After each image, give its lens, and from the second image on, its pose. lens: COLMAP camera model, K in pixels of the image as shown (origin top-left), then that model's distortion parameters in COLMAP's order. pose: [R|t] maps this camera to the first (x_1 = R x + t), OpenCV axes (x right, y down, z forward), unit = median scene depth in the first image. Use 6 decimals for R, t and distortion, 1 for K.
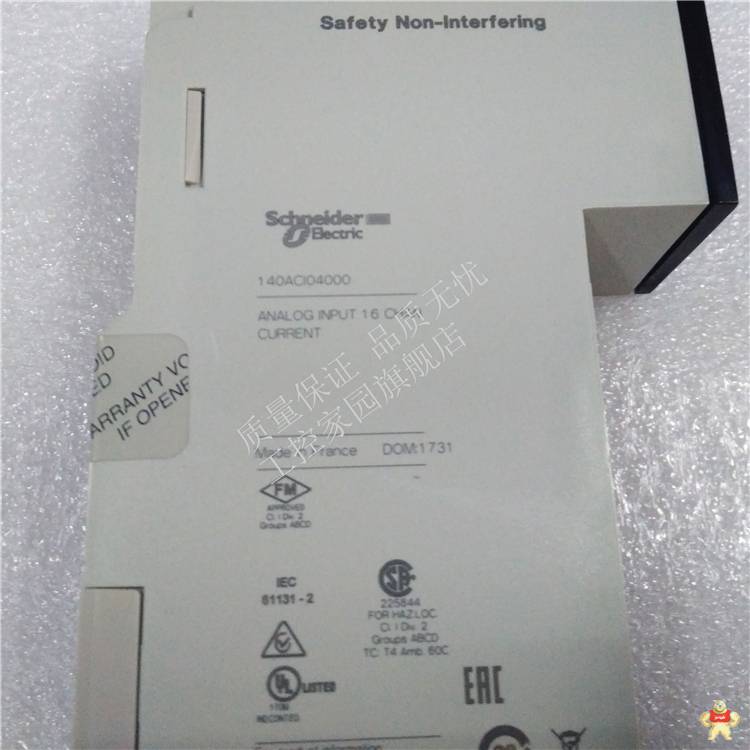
lens RADIAL K [[814.7, 0, 374.6], [0, 814.7, 377.2], [0, 0, 1]] dist [0.088890, 0.000000]
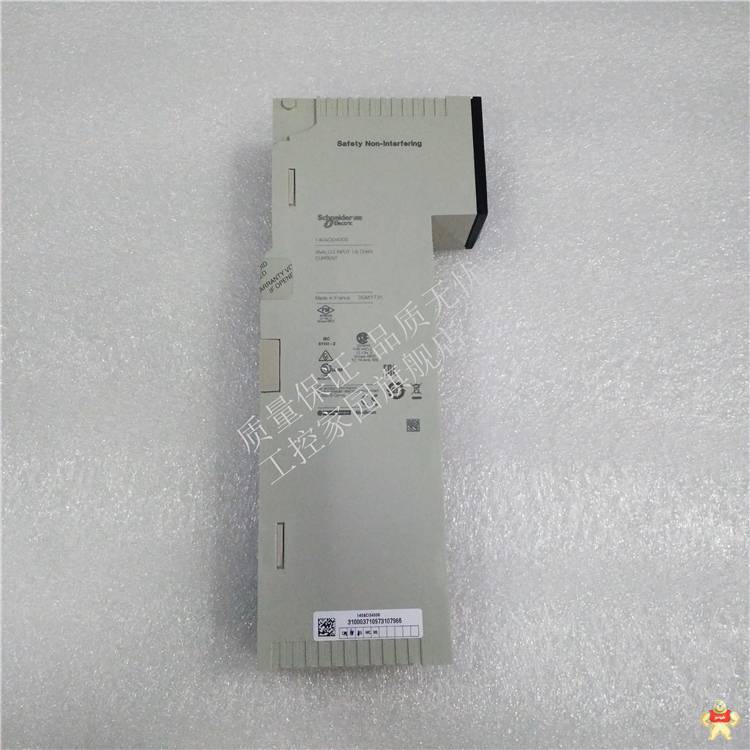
lens RADIAL K [[814.7, 0, 376.0], [0, 814.7, 368.8], [0, 0, 1]] dist [0.088890, 0.000000]
pose [[0.999843, 0.009725, 0.014798, 0.031051], [-0.010213, 0.999395, 0.033249, 0.236191], [-0.014465, -0.033394, 0.999338, -1.871642]]
